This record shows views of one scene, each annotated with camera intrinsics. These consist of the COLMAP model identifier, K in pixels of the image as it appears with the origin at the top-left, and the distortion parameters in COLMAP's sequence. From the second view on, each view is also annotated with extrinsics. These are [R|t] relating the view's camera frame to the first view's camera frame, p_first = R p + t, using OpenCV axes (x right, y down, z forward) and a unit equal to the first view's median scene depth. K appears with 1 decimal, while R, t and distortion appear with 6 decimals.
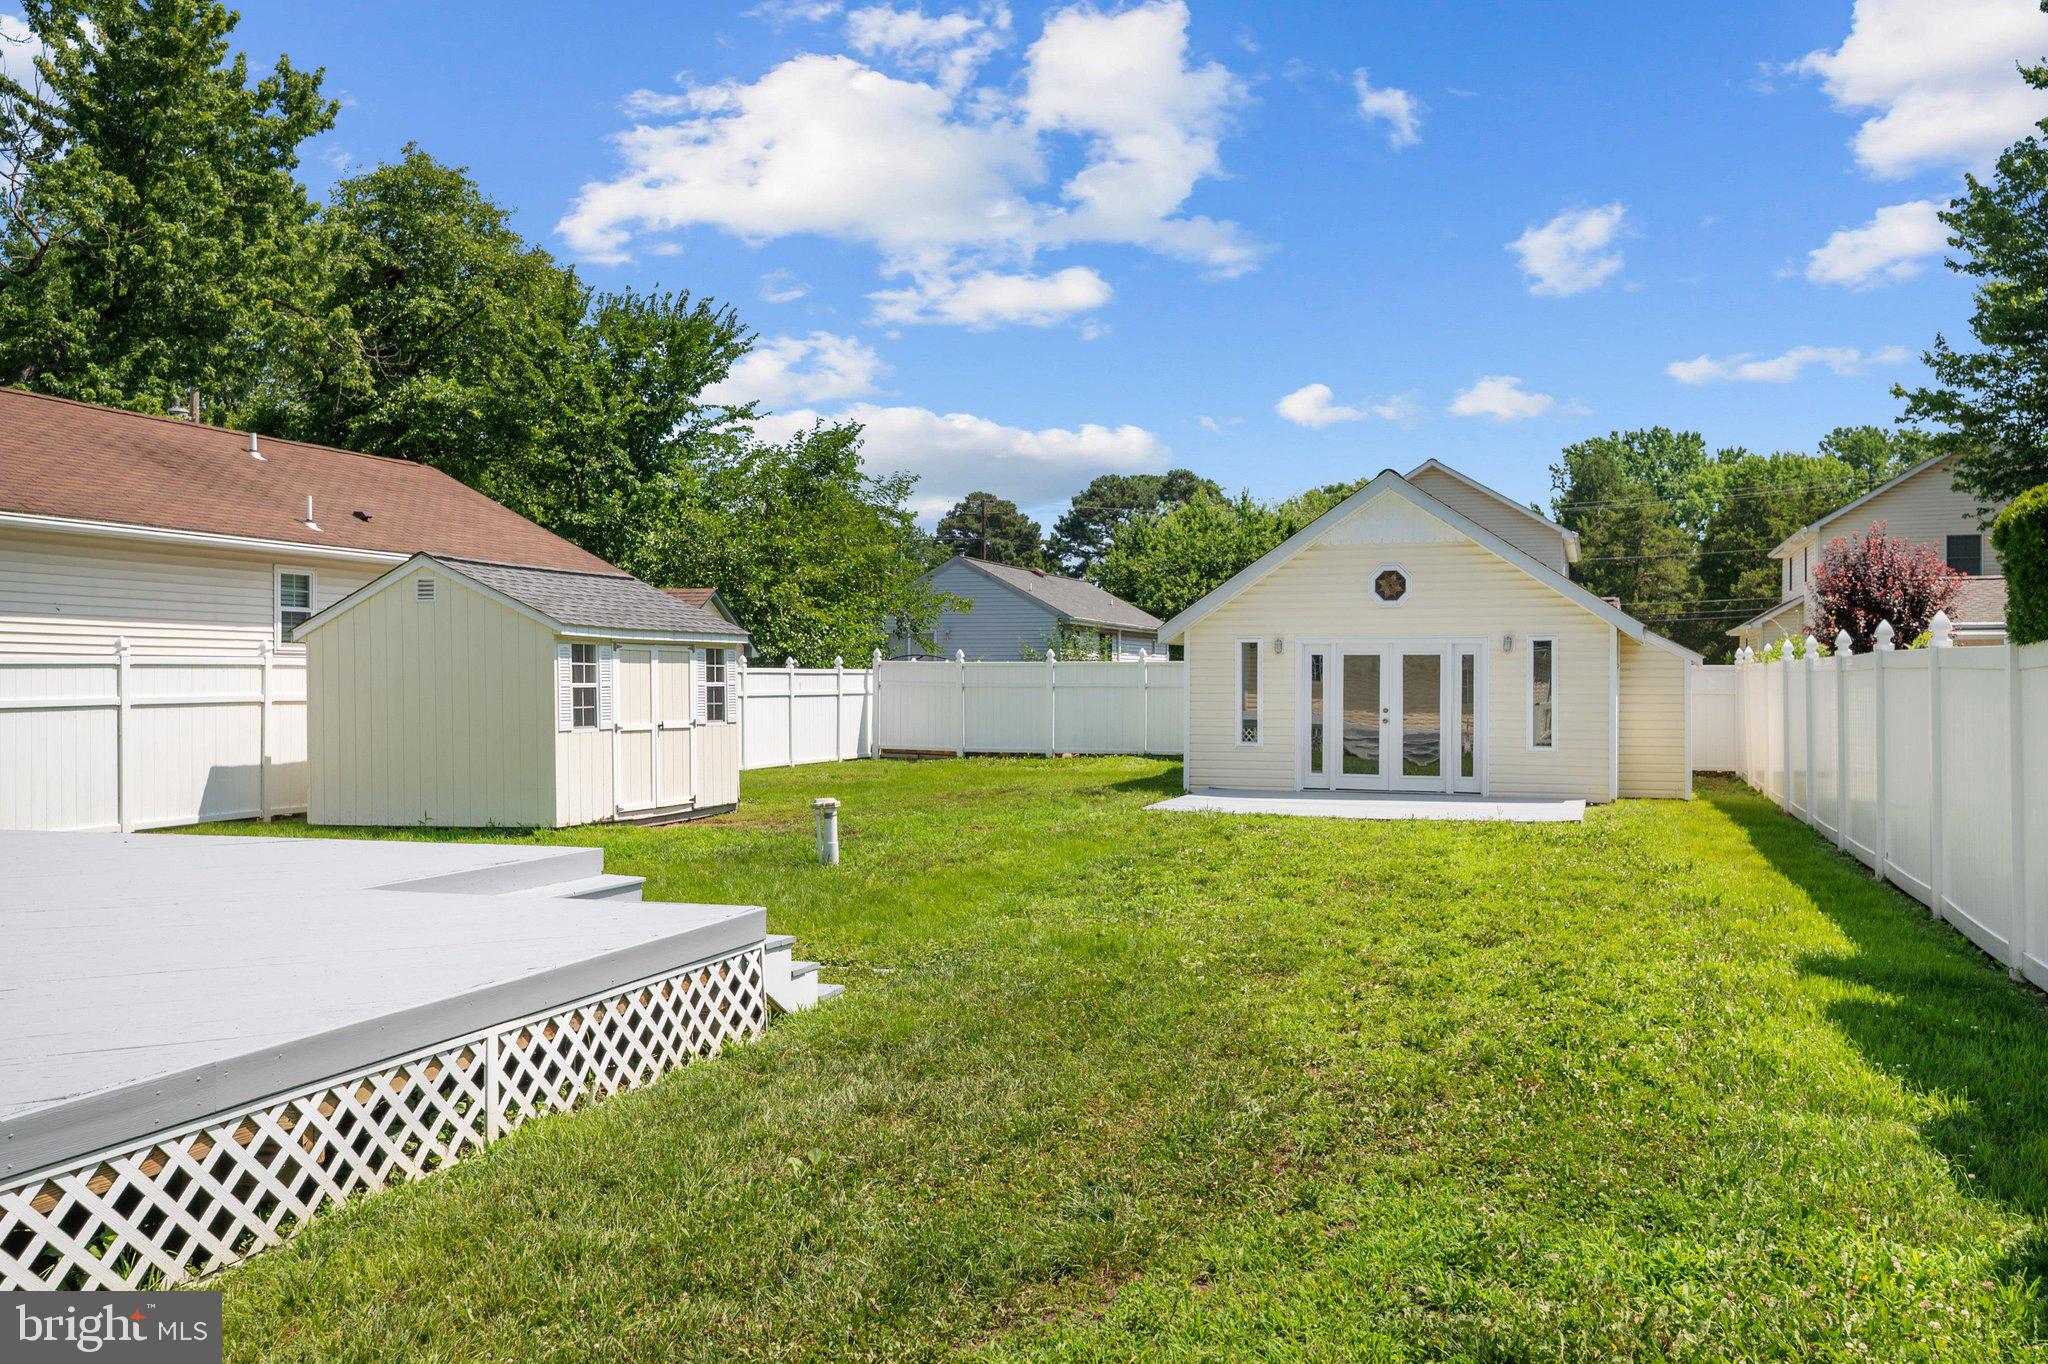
lens RADIAL K [[1716.3, 0, 1024.0], [0, 1716.3, 682.0], [0, 0, 1]] dist [0.057465, 0.005106]
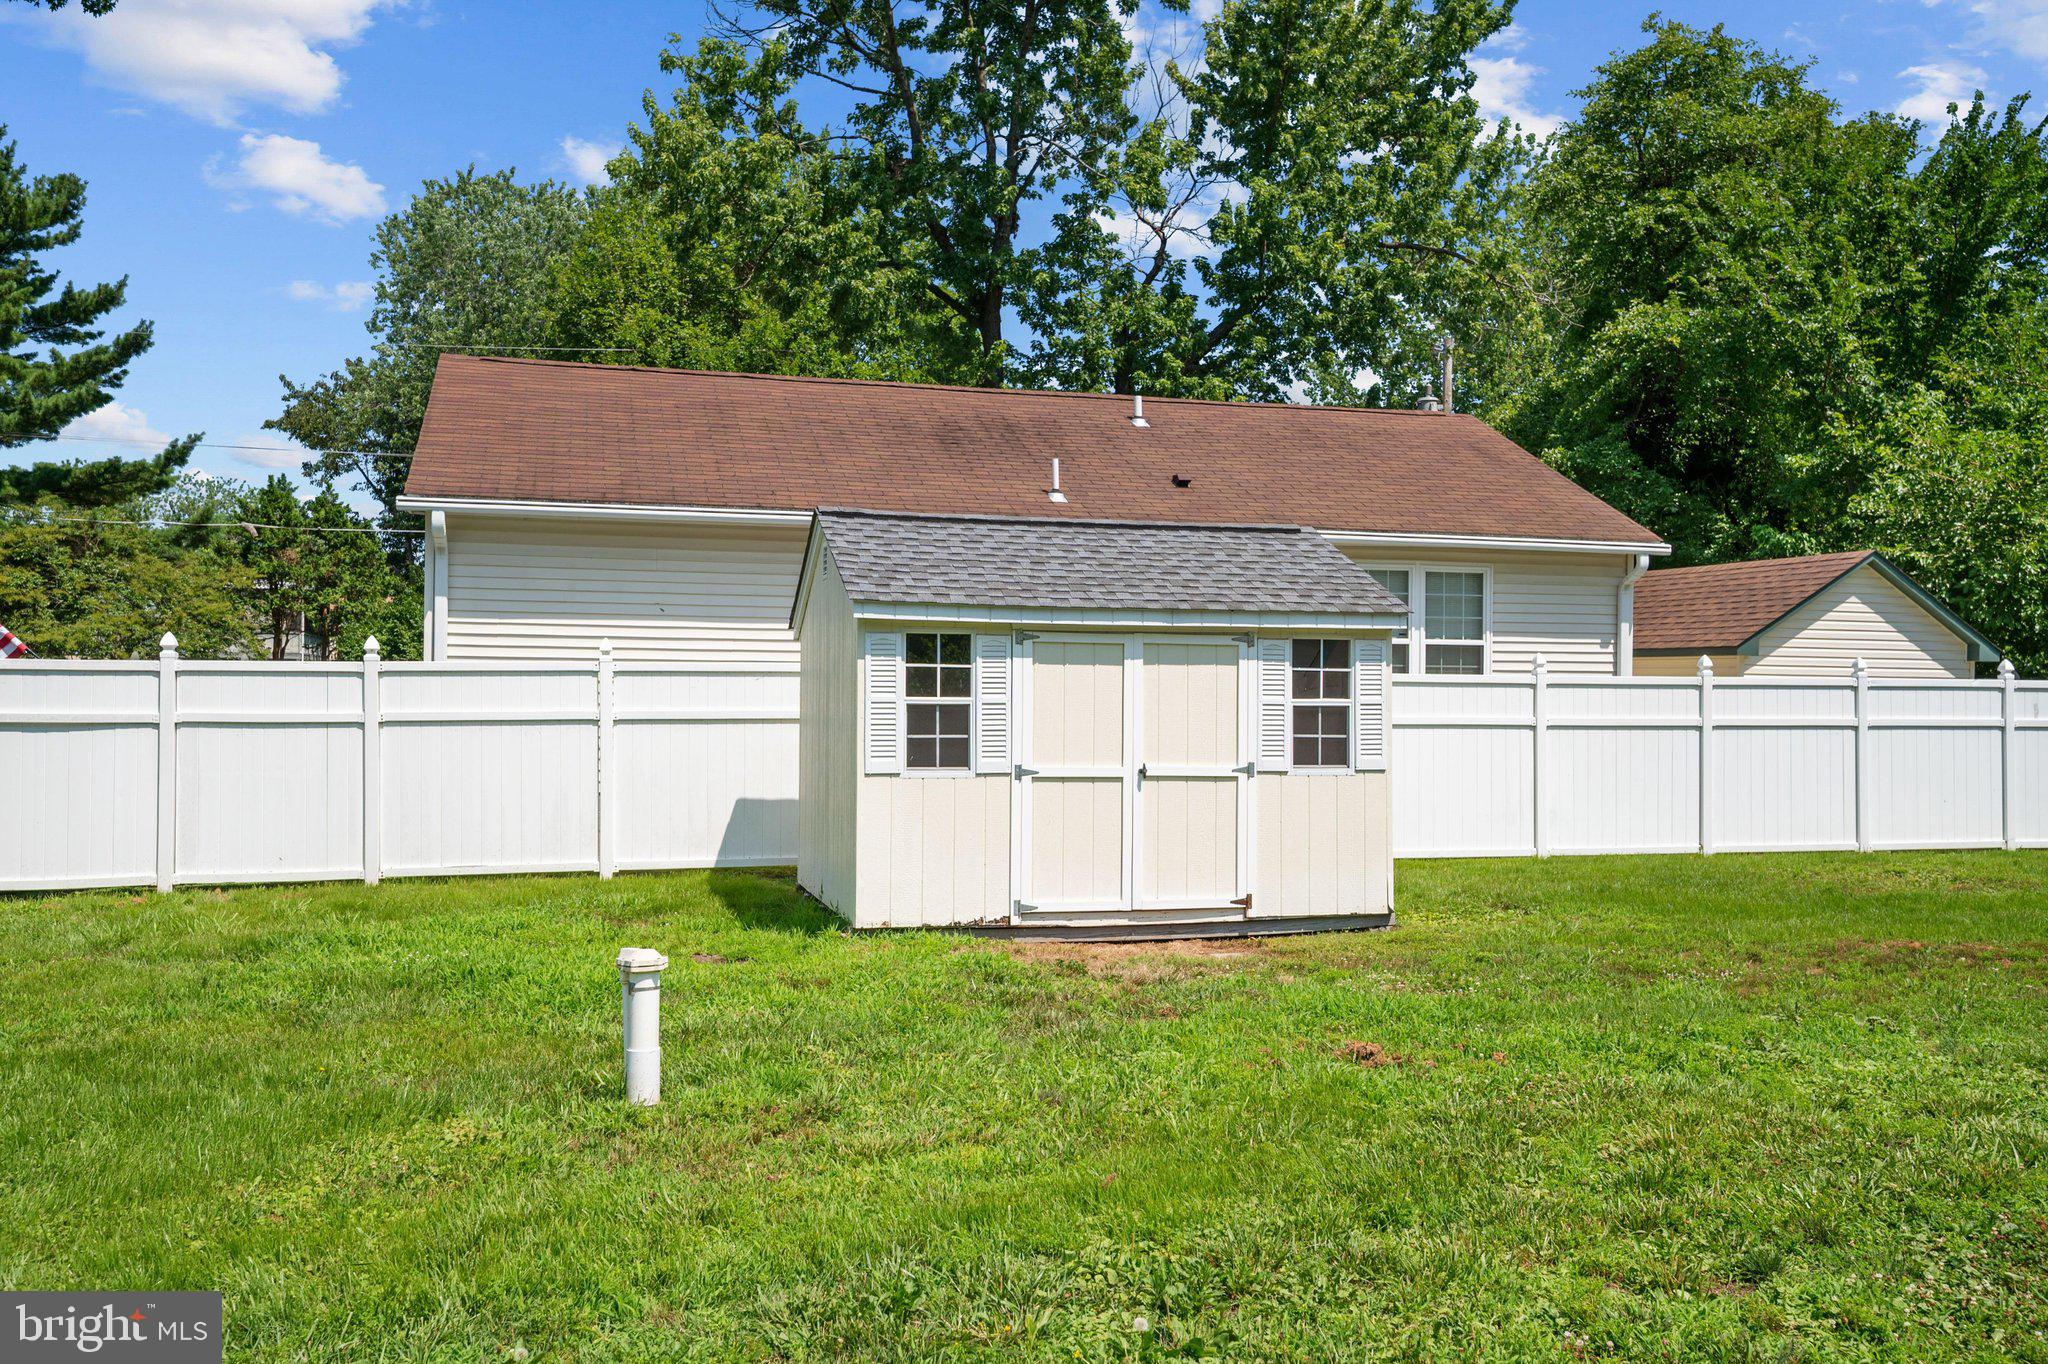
lens RADIAL K [[1674.1, 0, 1024.0], [0, 1674.1, 682.0], [0, 0, 1]] dist [0.055319, 0.006843]
pose [[0.562264, -0.002014, -0.826955, 0.204751], [-0.007761, 0.999940, -0.007711, -0.000253], [0.826921, 0.010754, 0.562215, 0.551209]]
